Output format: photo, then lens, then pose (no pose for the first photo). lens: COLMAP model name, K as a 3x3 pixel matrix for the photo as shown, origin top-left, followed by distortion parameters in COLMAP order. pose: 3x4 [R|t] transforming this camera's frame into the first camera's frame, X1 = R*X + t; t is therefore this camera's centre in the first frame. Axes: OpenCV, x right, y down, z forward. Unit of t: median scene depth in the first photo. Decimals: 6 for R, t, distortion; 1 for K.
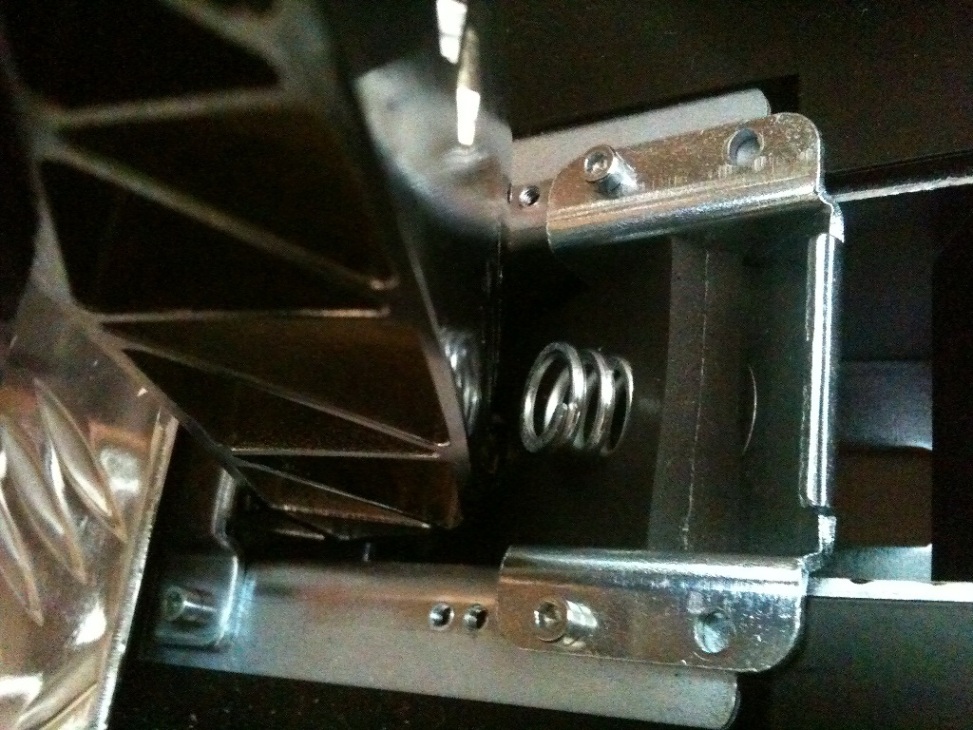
lens RADIAL K [[1041.4, 0, 484.0], [0, 1041.4, 371.4], [0, 0, 1]] dist [-0.000205, 0.000000]
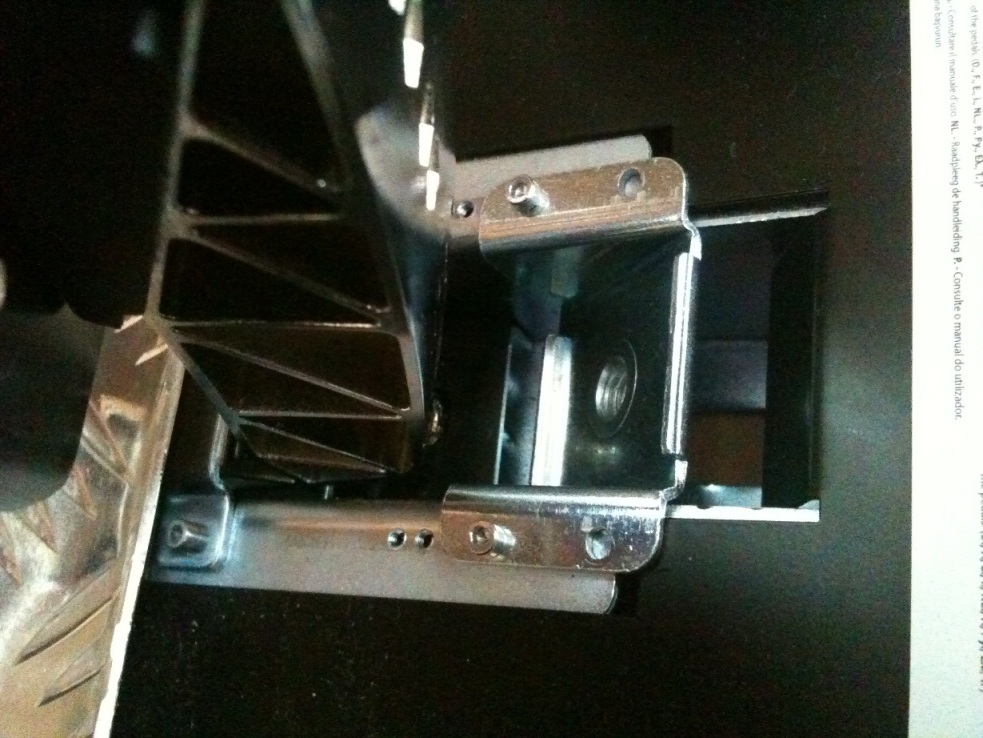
lens RADIAL K [[1052.1, 0, 488.9], [0, 1052.1, 368.4], [0, 0, 1]] dist [-0.000205, 0.000000]
pose [[0.996653, 0.004298, 0.081638, -0.036070], [-0.007845, 0.999037, 0.043170, -0.037337], [-0.081374, -0.043666, 0.995727, -0.323744]]
